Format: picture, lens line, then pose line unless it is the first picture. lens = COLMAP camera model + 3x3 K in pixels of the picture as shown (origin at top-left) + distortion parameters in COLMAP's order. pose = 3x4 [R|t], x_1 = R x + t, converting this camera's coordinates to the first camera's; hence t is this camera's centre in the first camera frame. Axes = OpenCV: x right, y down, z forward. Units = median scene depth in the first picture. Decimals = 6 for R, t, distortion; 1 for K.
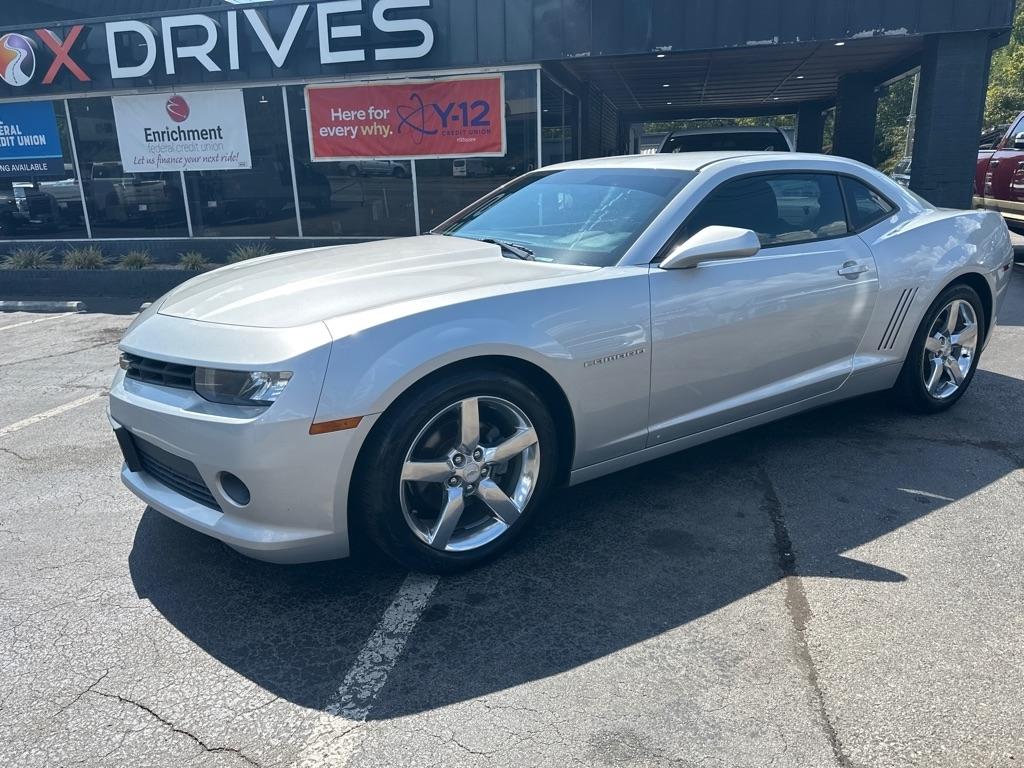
lens RADIAL K [[710.5, 0, 511.1], [0, 710.5, 380.8], [0, 0, 1]] dist [0.027622, -0.035020]
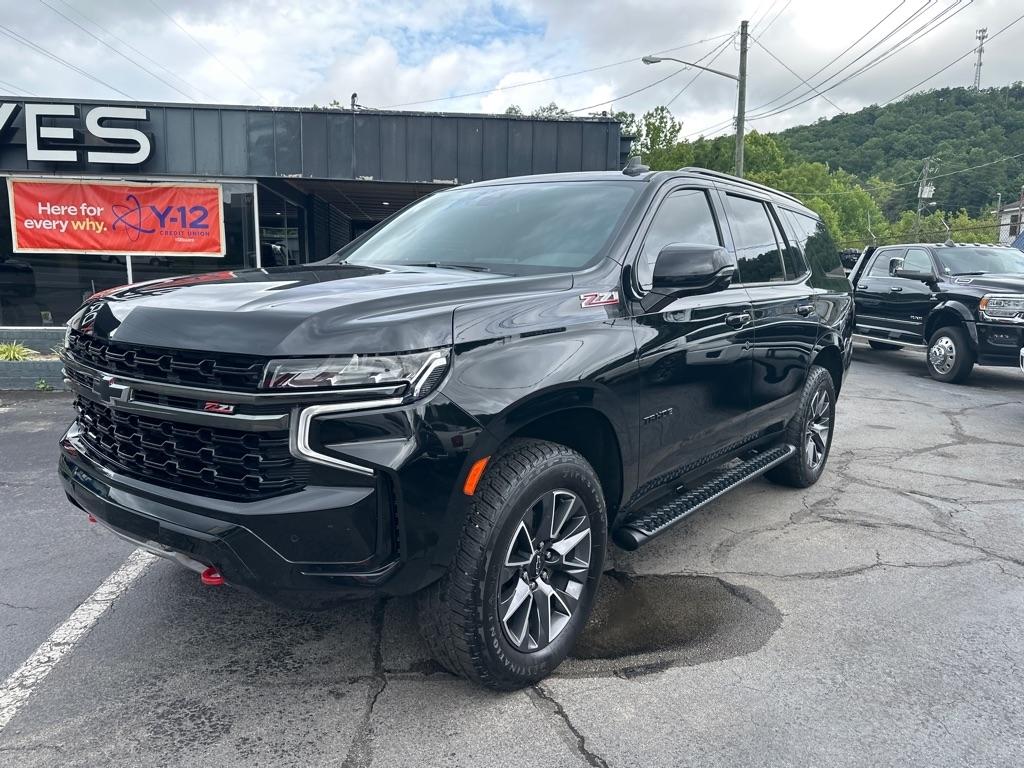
lens RADIAL K [[710.5, 0, 506.7], [0, 710.5, 386.4], [0, 0, 1]] dist [0.027622, -0.035020]
pose [[0.945617, -0.005964, 0.325228, 0.043787], [0.045591, 0.992393, -0.114361, 0.020789], [-0.322072, 0.122969, 0.938695, -0.126162]]
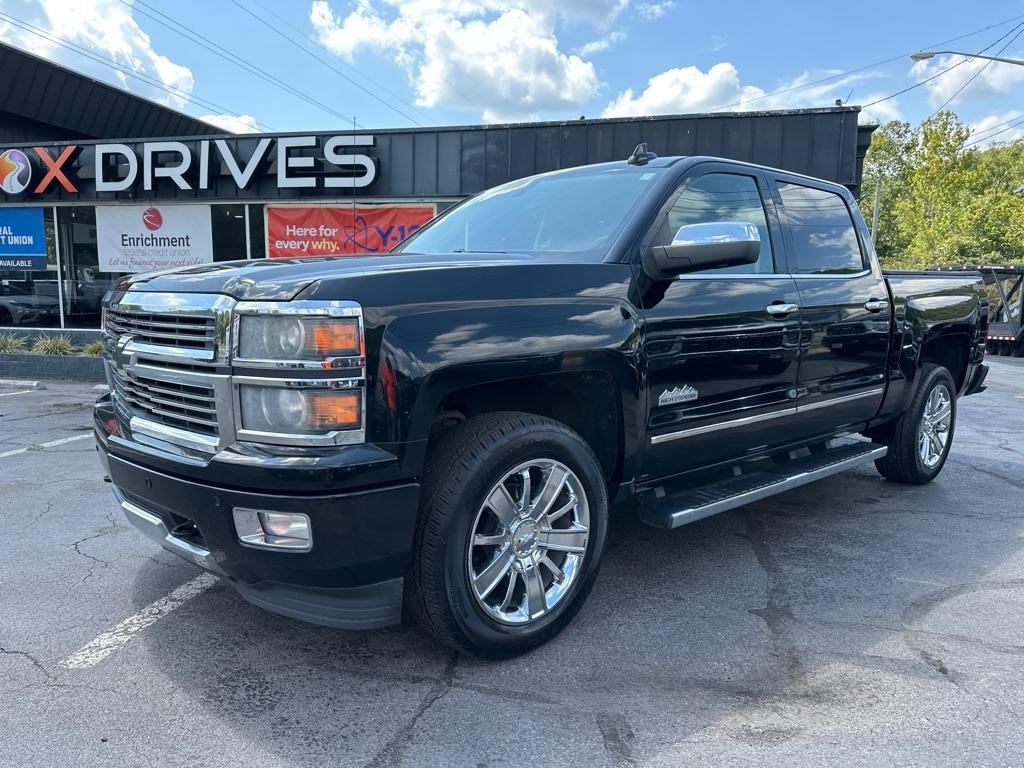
lens RADIAL K [[710.5, 0, 506.0], [0, 710.5, 401.5], [0, 0, 1]] dist [0.027622, -0.035020]
pose [[0.999018, 0.044004, 0.005250, 0.107062], [-0.042899, 0.989970, -0.134607, 0.035623], [-0.011121, 0.134250, 0.990885, -0.094653]]
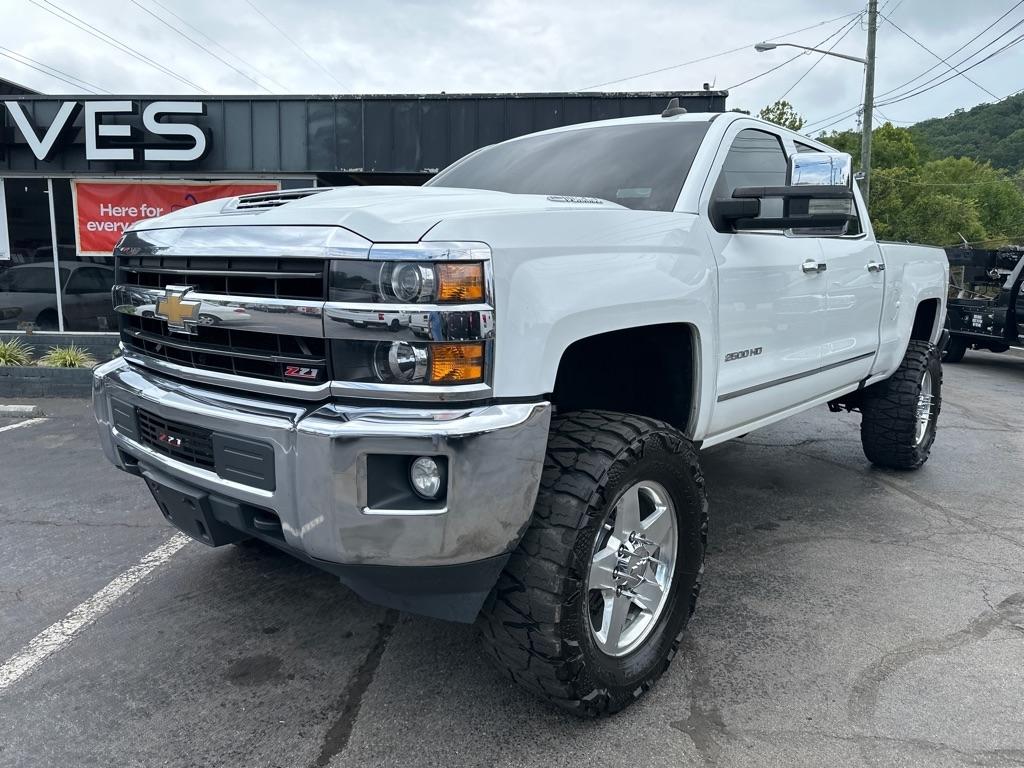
lens RADIAL K [[710.5, 0, 494.3], [0, 710.5, 383.3], [0, 0, 1]] dist [0.027622, -0.035020]
pose [[0.984812, 0.016107, 0.172875, 0.115720], [0.006822, 0.991329, -0.131230, -0.008198], [-0.173490, 0.130416, 0.976162, -0.010749]]
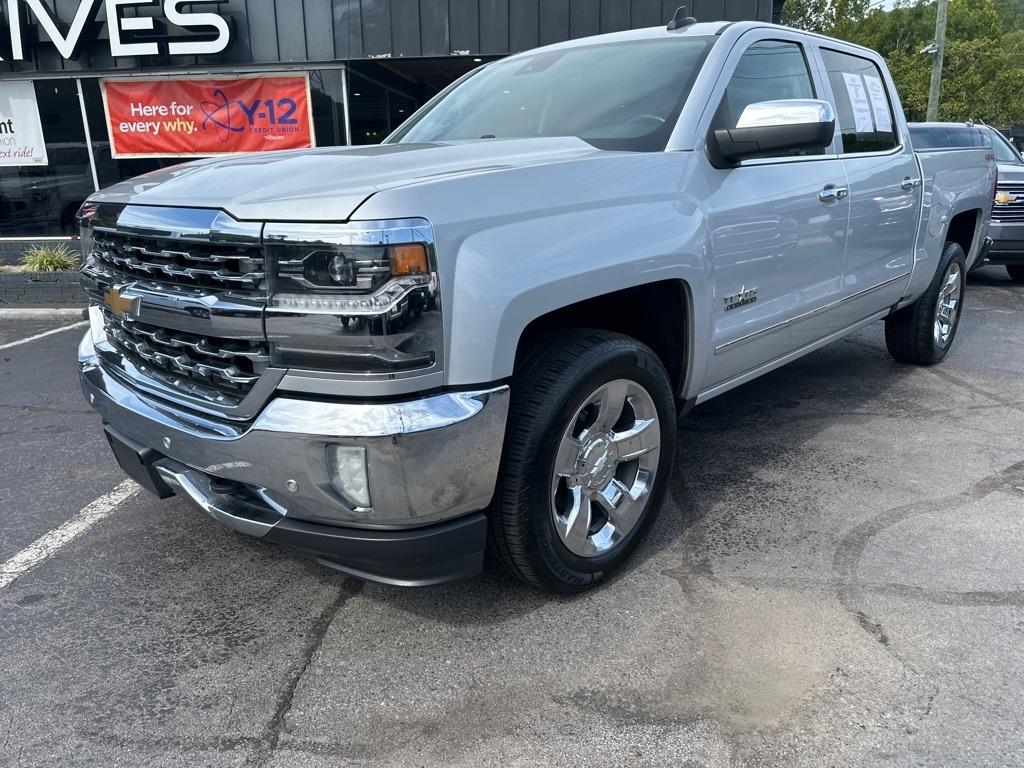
lens RADIAL K [[710.5, 0, 521.0], [0, 710.5, 385.4], [0, 0, 1]] dist [0.027622, -0.035020]
pose [[0.991085, -0.025795, 0.130707, 0.137229], [0.025220, 0.999664, 0.006055, 0.005126], [-0.130819, -0.002704, 0.991403, -0.021517]]
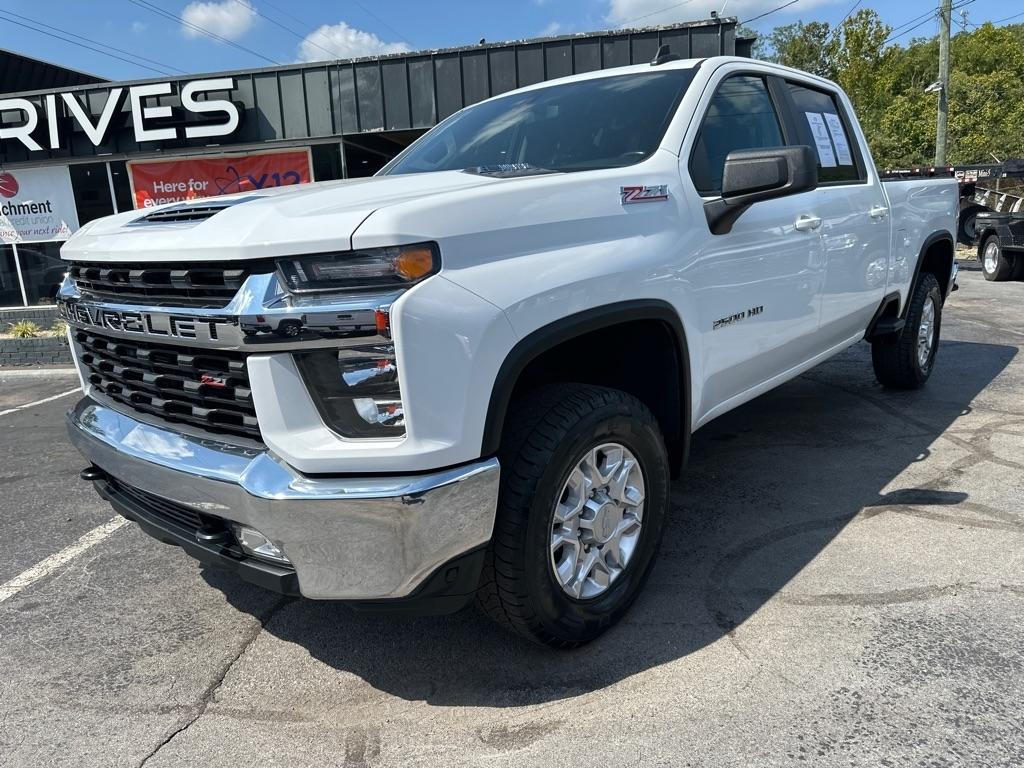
lens RADIAL K [[710.5, 0, 502.7], [0, 710.5, 393.1], [0, 0, 1]] dist [0.027622, -0.035020]
pose [[0.996721, -0.044205, 0.067779, 0.185270], [0.047836, 0.997452, -0.052920, 0.013077], [-0.065267, 0.055989, 0.996296, -0.075915]]
